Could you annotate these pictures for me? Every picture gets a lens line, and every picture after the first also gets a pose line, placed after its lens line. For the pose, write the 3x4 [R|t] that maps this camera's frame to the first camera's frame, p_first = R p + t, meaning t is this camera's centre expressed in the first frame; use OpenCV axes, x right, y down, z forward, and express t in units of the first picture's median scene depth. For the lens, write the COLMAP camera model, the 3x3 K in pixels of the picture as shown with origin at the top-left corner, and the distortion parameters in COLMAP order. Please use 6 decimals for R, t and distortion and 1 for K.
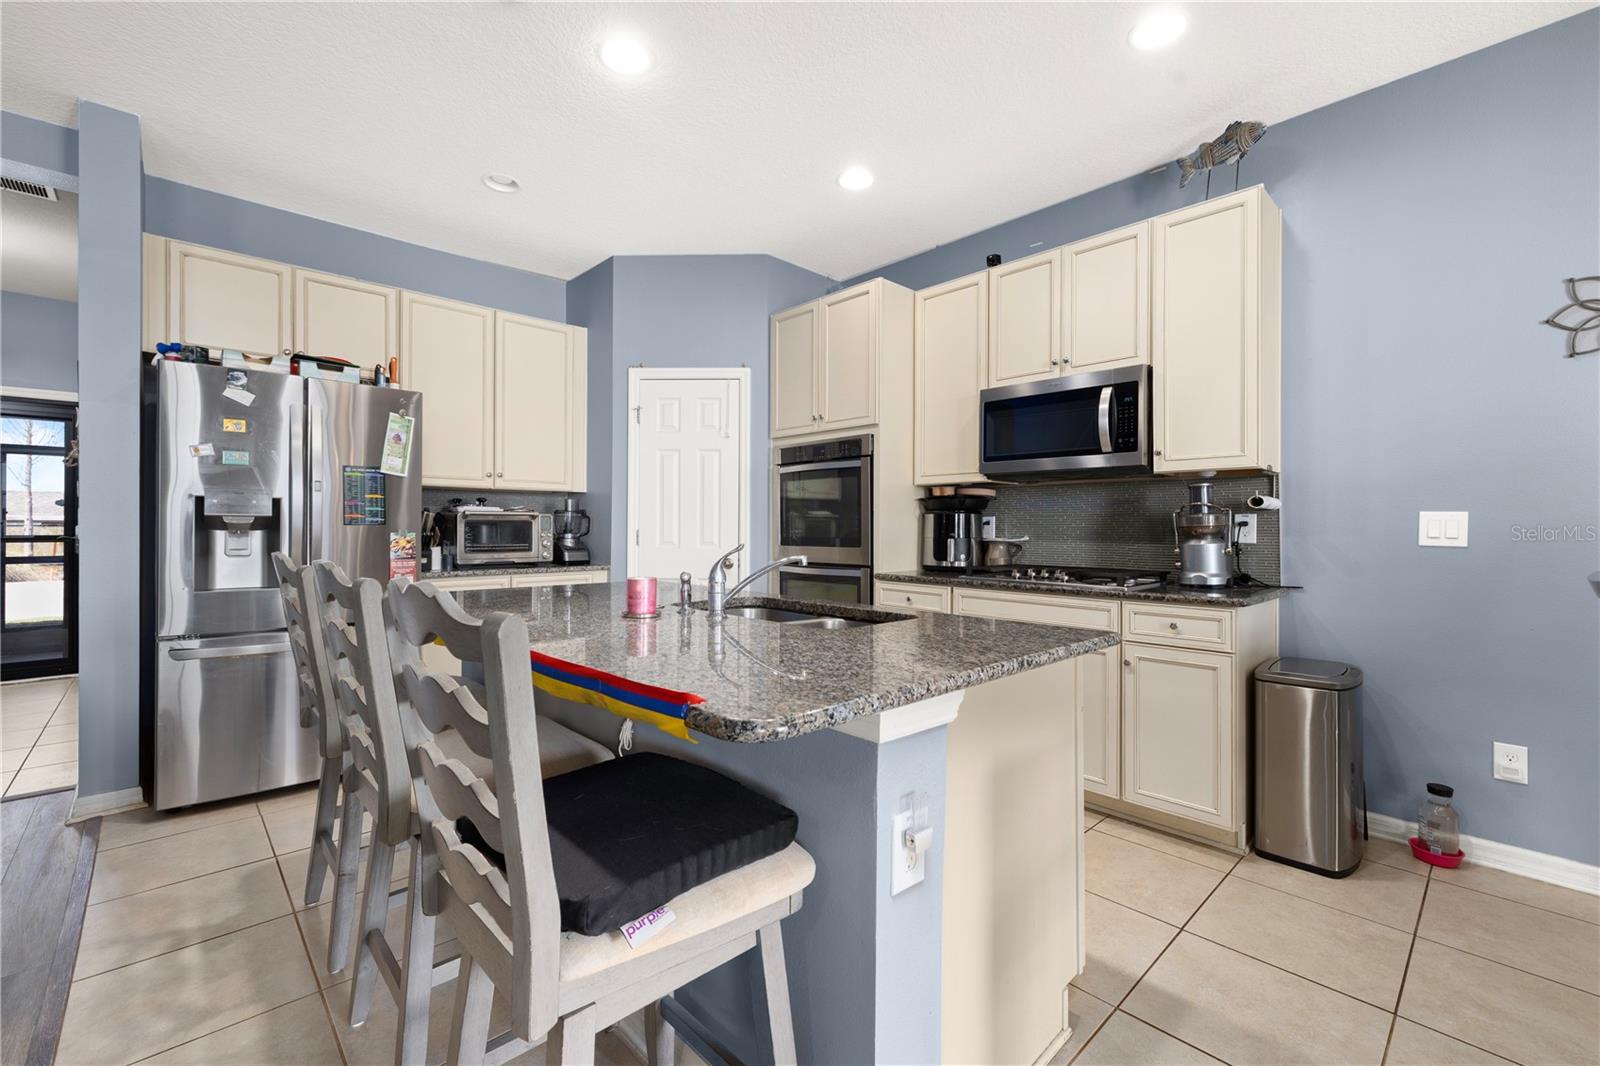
lens RADIAL K [[681.1, 0, 803.4], [0, 681.1, 528.2], [0, 0, 1]] dist [-0.000841, 0.001459]
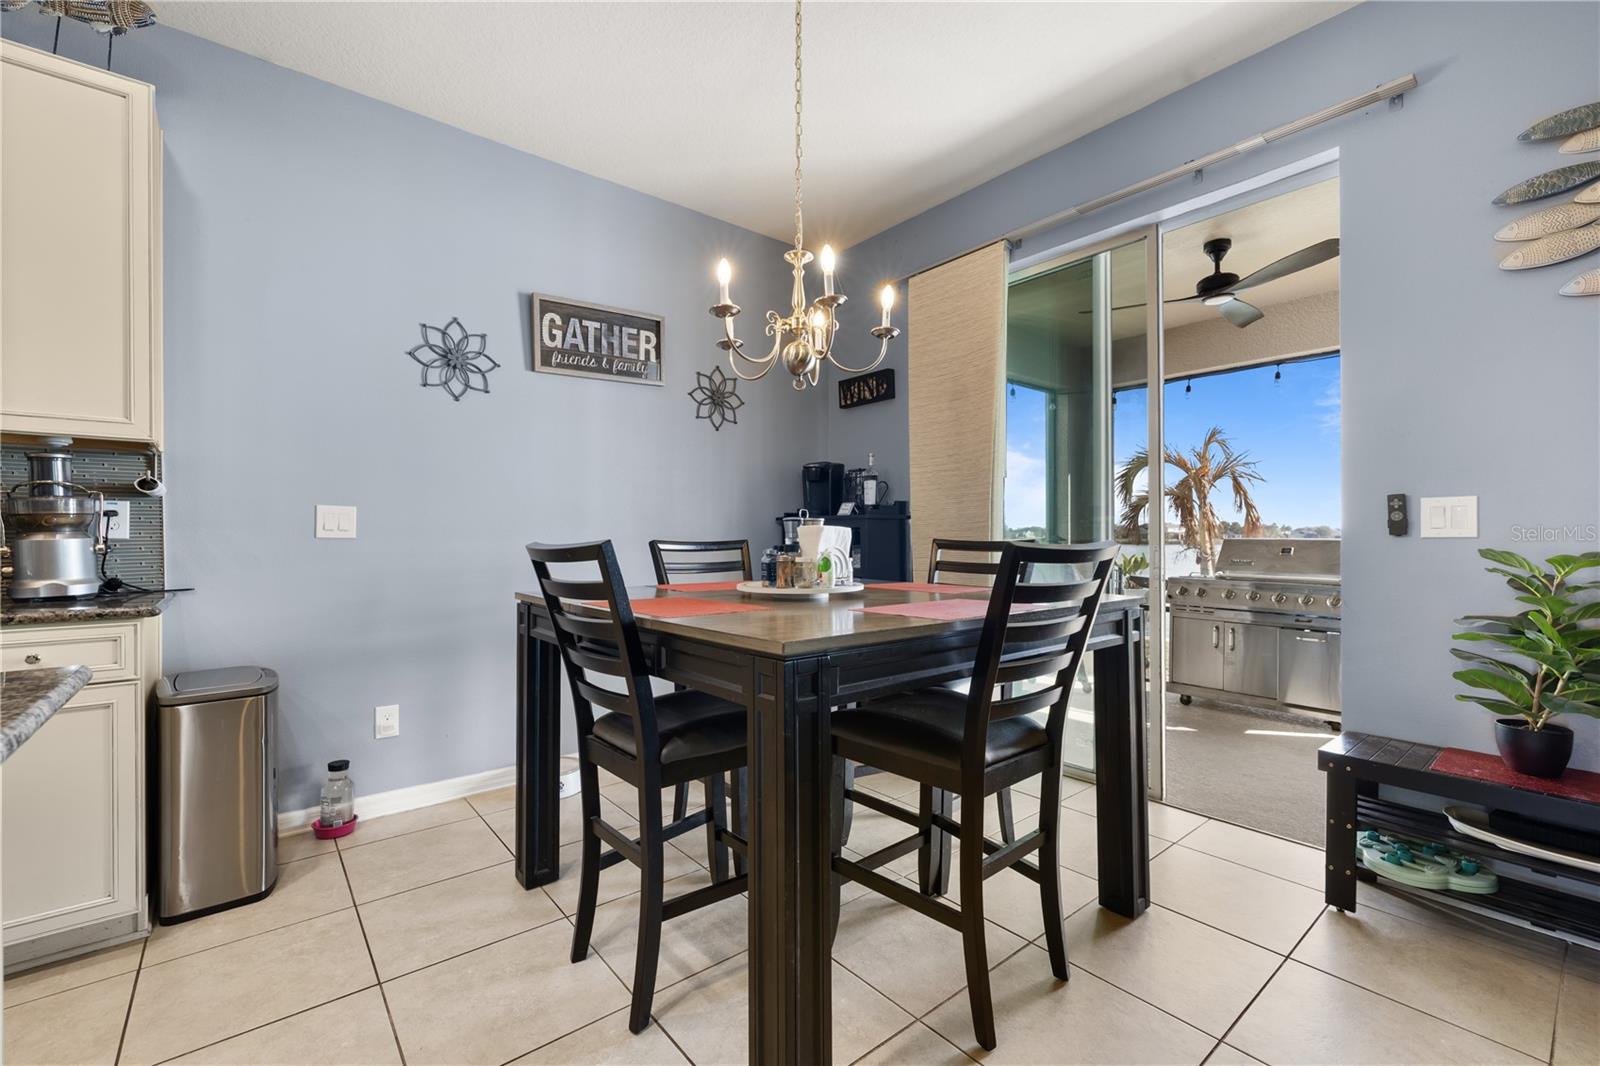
lens RADIAL K [[681.1, 0, 796.0], [0, 681.1, 538.7], [0, 0, 1]] dist [-0.000841, 0.001459]
pose [[0.066899, -0.005598, 0.997744, -0.071258], [0.004304, 0.999977, 0.005322, 0.022325], [-0.997750, 0.003939, 0.066922, 0.184452]]
